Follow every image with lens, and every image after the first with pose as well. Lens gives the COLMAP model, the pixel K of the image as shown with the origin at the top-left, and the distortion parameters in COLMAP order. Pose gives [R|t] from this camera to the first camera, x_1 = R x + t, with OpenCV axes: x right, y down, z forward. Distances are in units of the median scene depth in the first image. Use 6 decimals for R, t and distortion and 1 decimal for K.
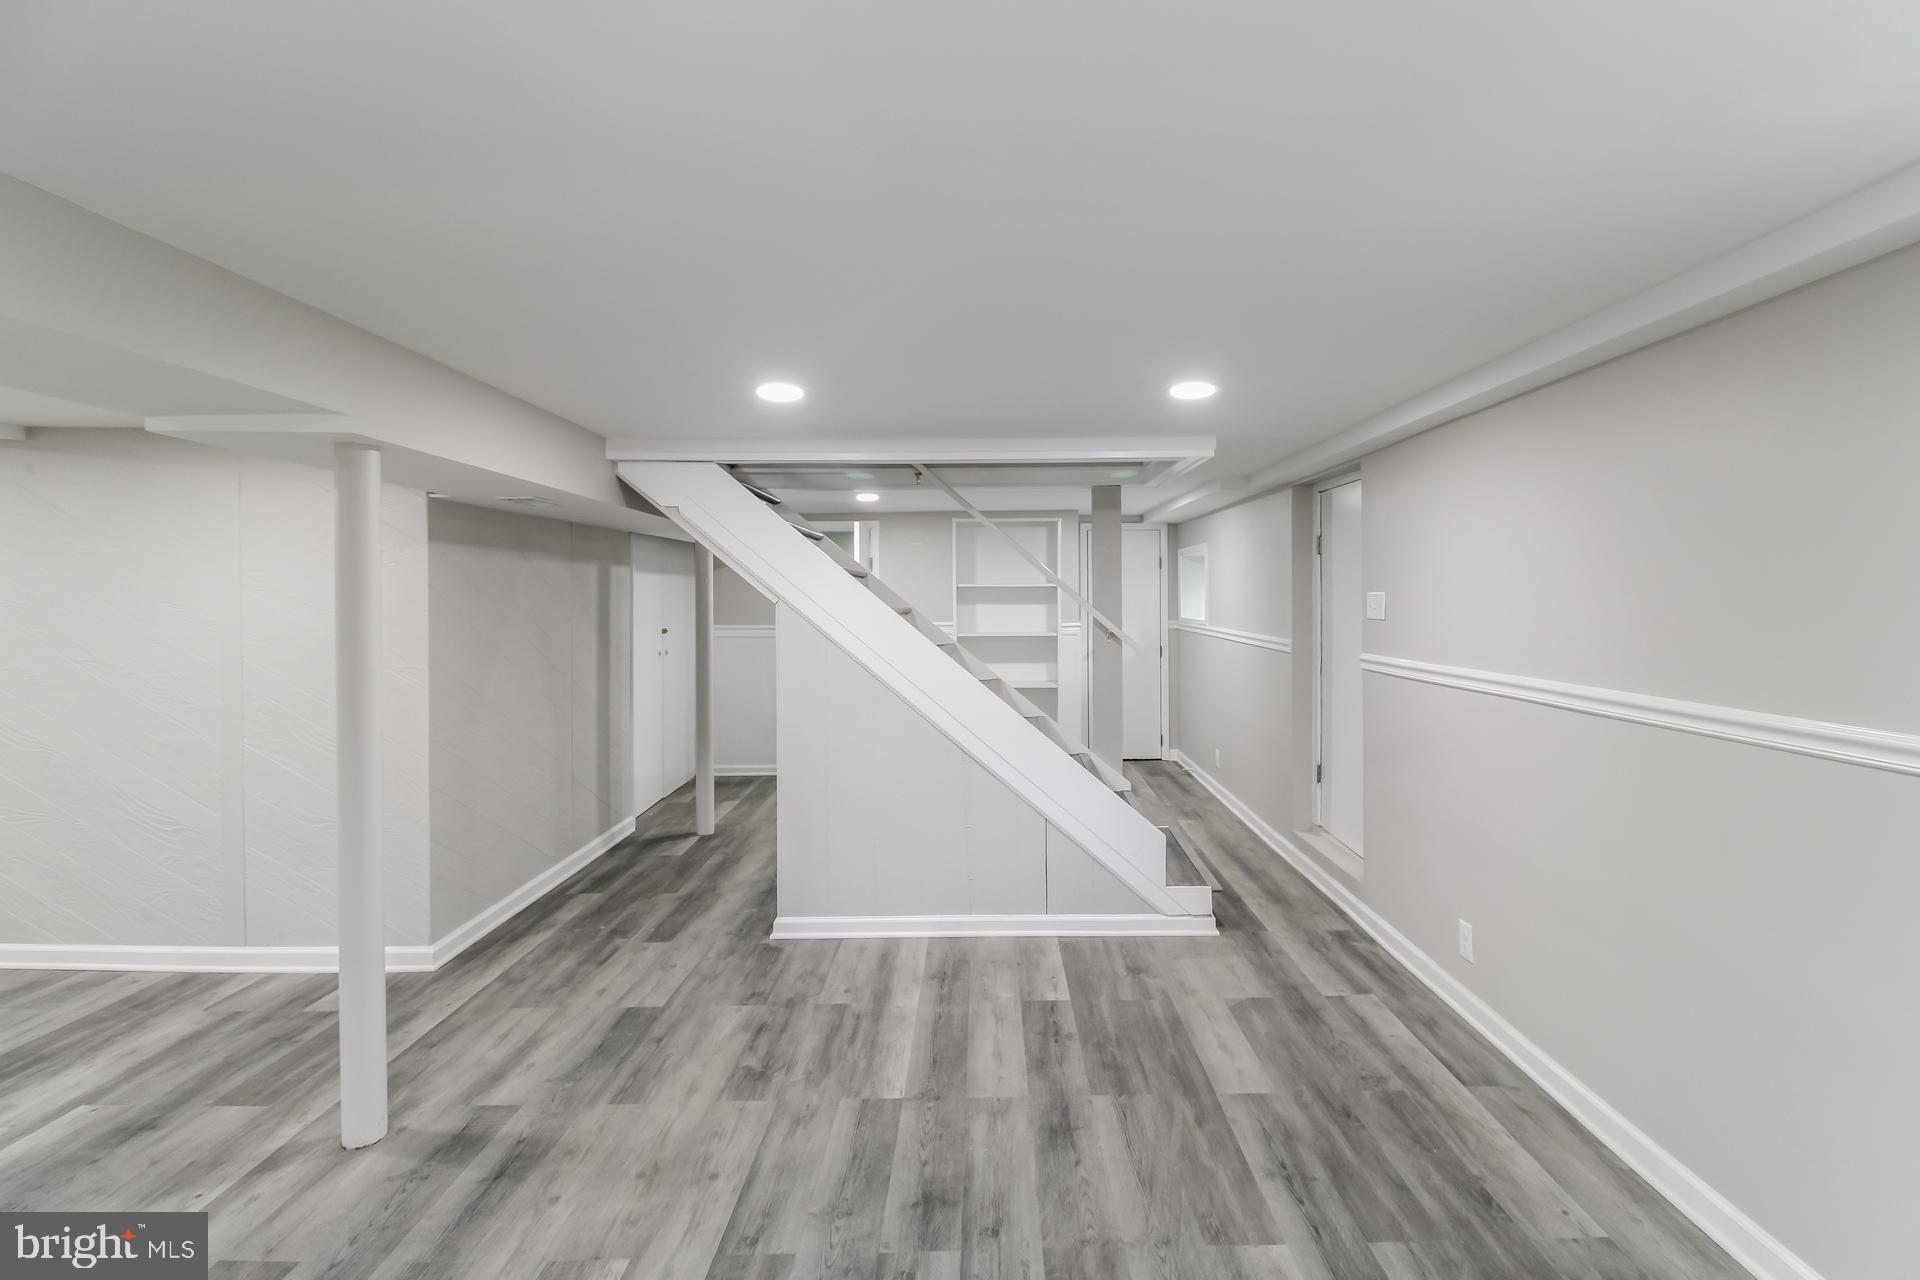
lens RADIAL K [[887.1, 0, 990.8], [0, 887.1, 595.6], [0, 0, 1]] dist [-0.004987, -0.000924]
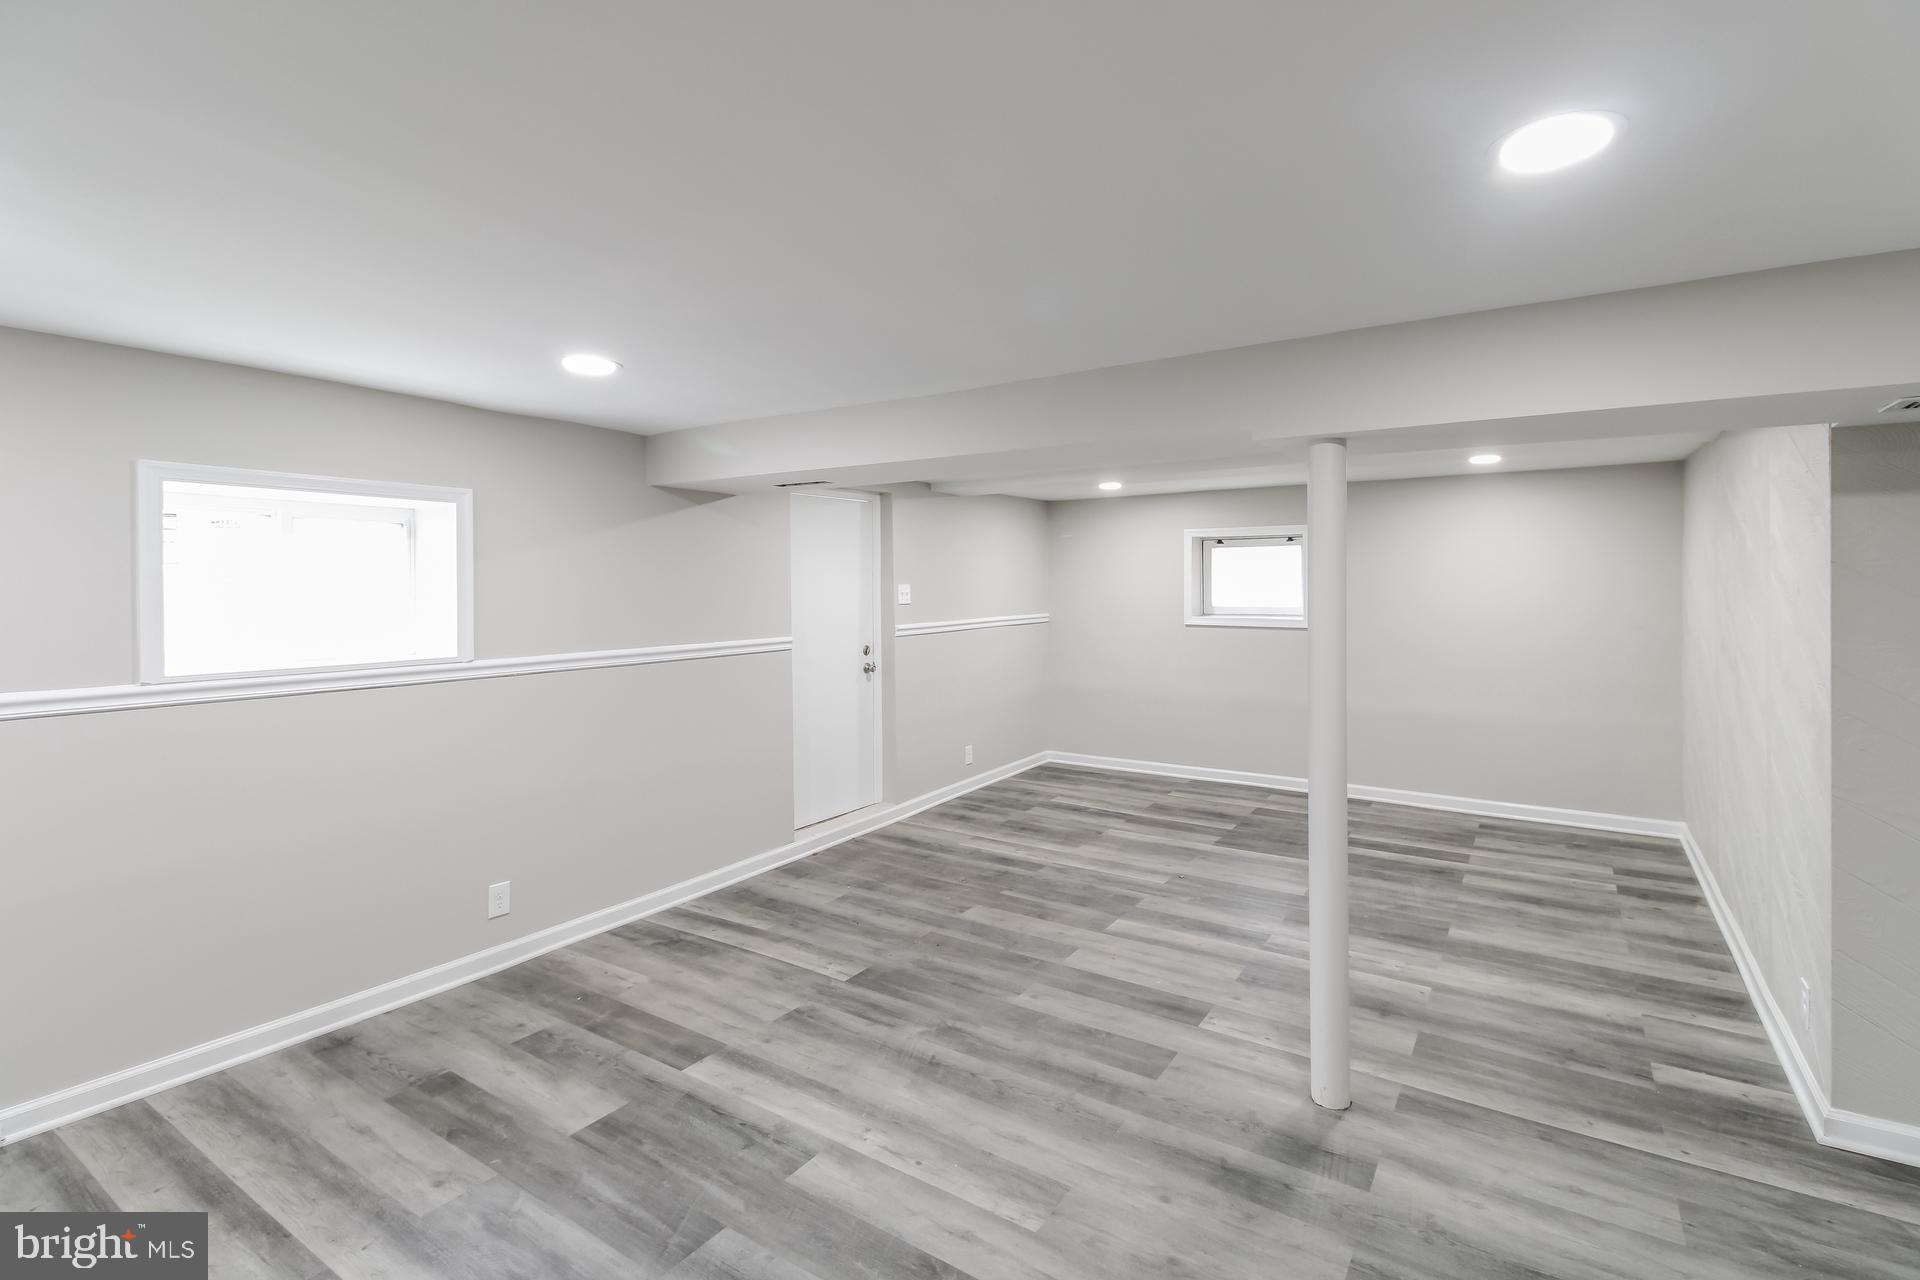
lens RADIAL K [[887.1, 0, 990.8], [0, 887.1, 595.6], [0, 0, 1]] dist [-0.004987, -0.000924]
pose [[-0.551089, 0.012888, -0.834347, 0.303661], [0.007786, 0.999917, 0.010303, 0.002463], [0.834410, -0.000819, -0.551144, 0.993962]]
